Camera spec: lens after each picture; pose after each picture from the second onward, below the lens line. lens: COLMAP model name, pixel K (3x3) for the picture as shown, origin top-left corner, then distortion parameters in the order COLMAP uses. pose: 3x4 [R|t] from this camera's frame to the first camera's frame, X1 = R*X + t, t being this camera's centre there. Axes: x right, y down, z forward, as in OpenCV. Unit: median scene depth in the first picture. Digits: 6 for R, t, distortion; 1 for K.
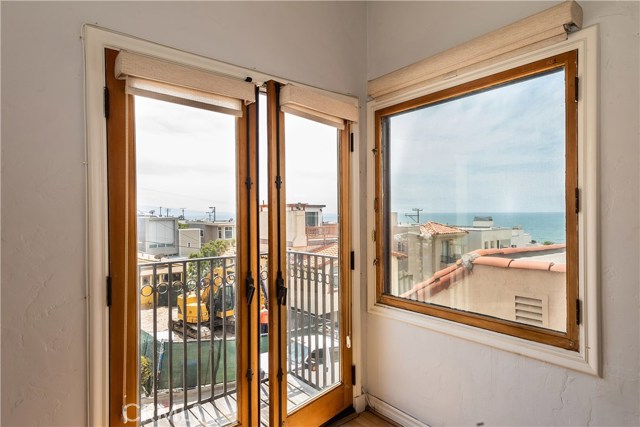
lens RADIAL K [[374.6, 0, 317.9], [0, 374.6, 212.5], [0, 0, 1]] dist [0.007869, 0.001500]
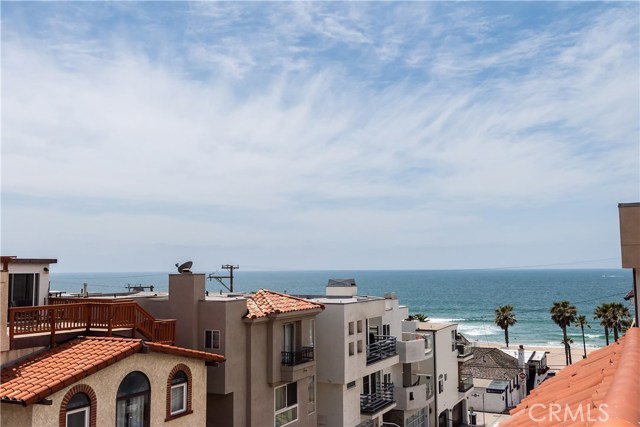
lens RADIAL K [[640.5, 0, 322.7], [0, 640.5, 215.3], [0, 0, 1]] dist [0.009144, 0.000000]
pose [[0.911862, 0.032309, 0.409224, -0.005588], [0.002886, 0.996369, -0.085096, -0.003816], [-0.410487, 0.078777, 0.908457, 0.106602]]
